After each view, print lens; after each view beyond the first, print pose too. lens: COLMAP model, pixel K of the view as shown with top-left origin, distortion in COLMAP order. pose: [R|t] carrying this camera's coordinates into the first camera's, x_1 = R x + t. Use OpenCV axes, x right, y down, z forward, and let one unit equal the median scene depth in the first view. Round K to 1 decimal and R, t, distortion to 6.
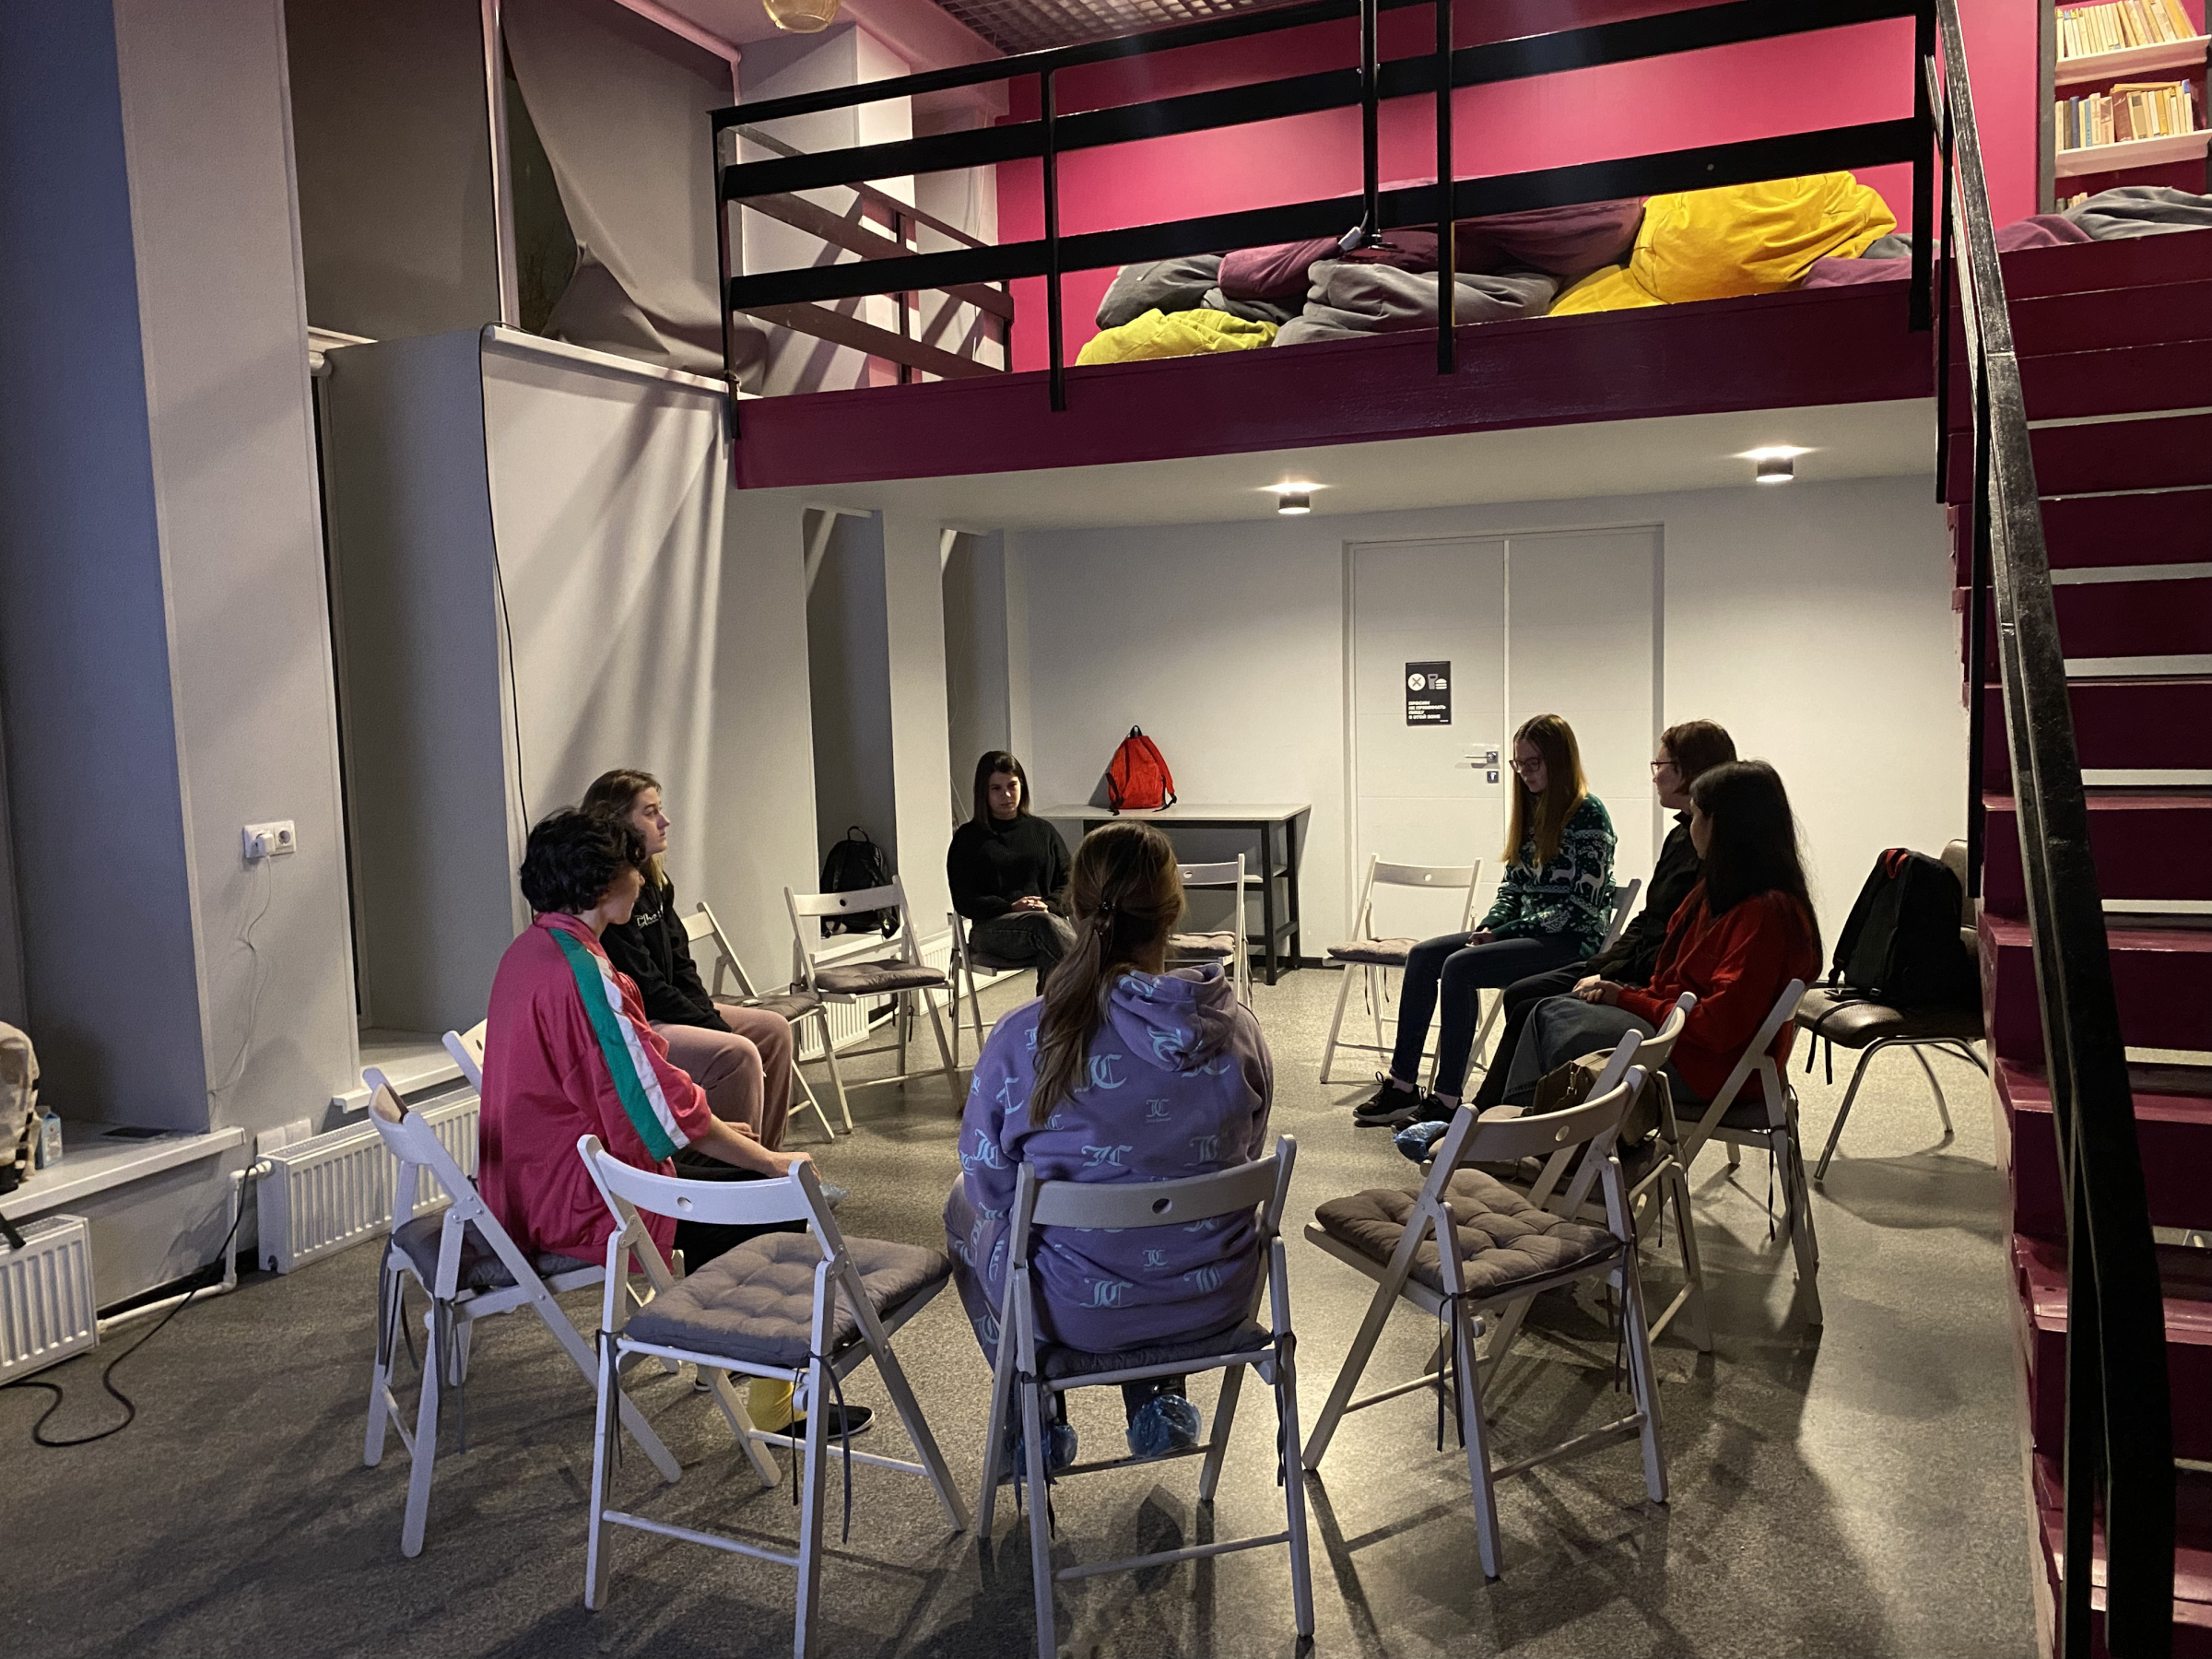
lens RADIAL K [[1640.6, 0, 1106.0], [0, 1640.6, 829.5], [0, 0, 1]] dist [-0.005230, 0.000005]
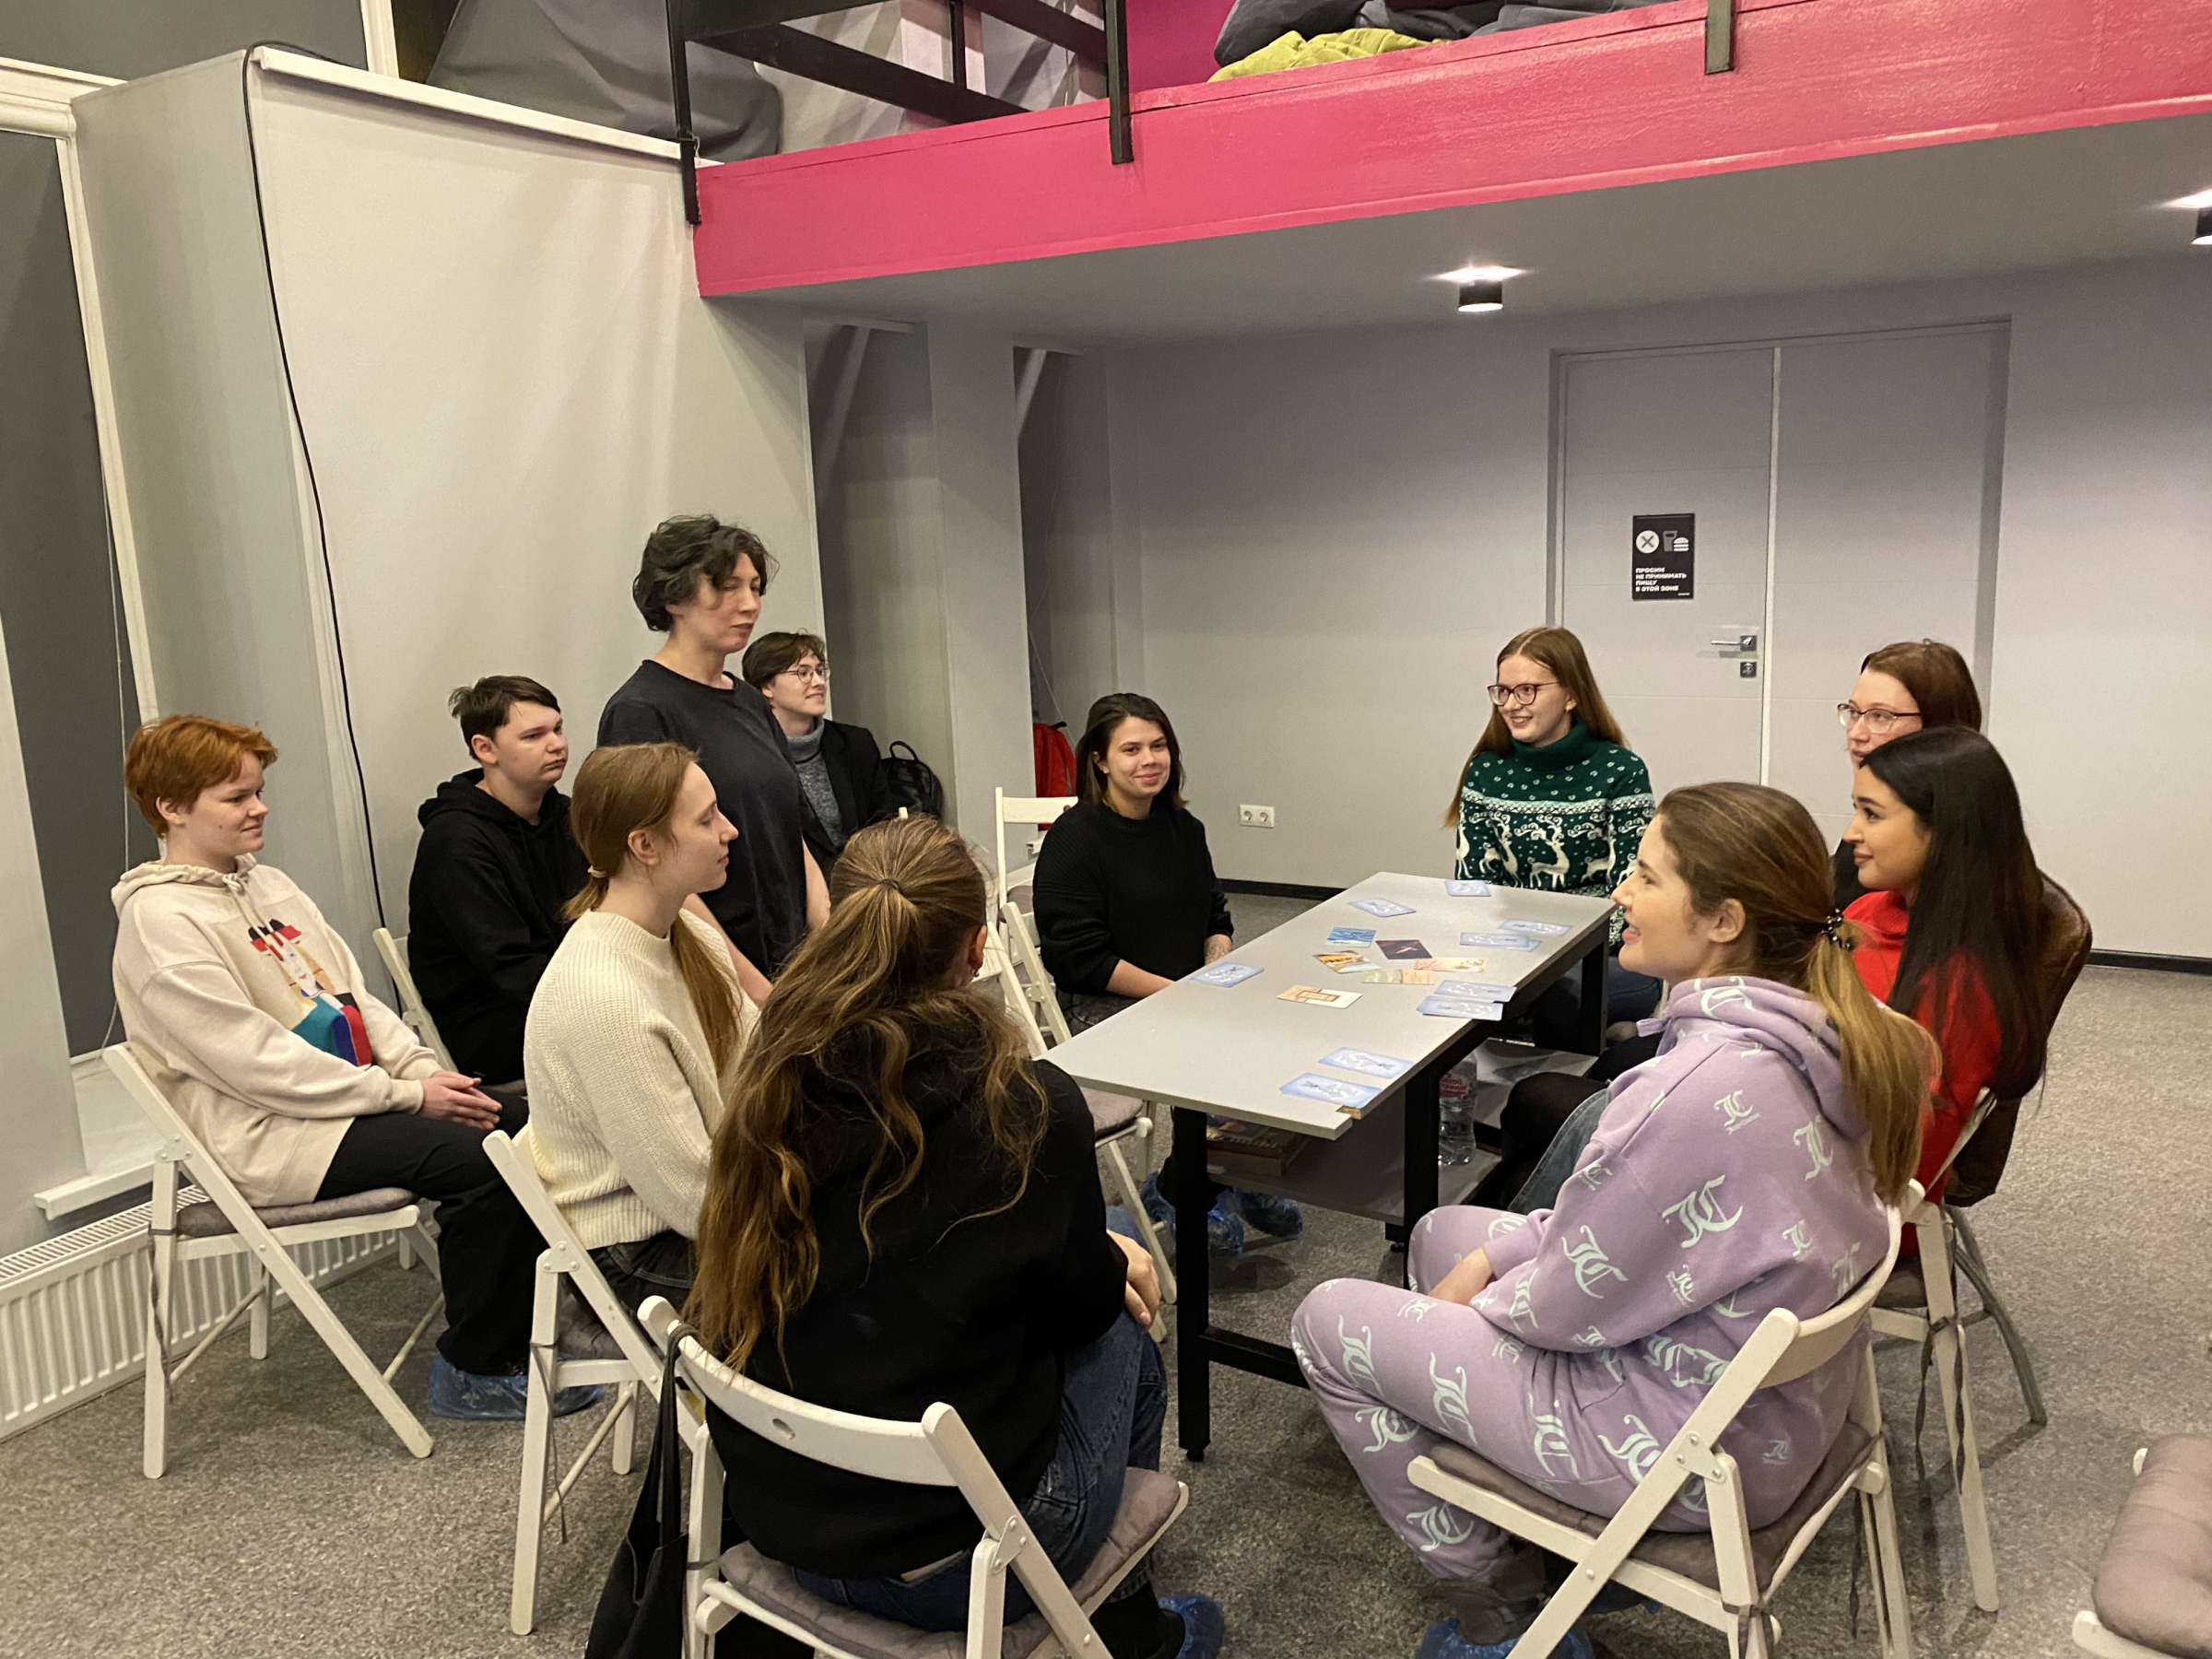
lens RADIAL K [[1640.6, 0, 1106.0], [0, 1640.6, 829.5], [0, 0, 1]] dist [-0.005230, 0.000005]
pose [[0.990416, 0.016267, -0.137159, 0.053007], [-0.003294, 0.995540, 0.094281, -0.031103], [0.138081, -0.092925, 0.986052, 0.231615]]
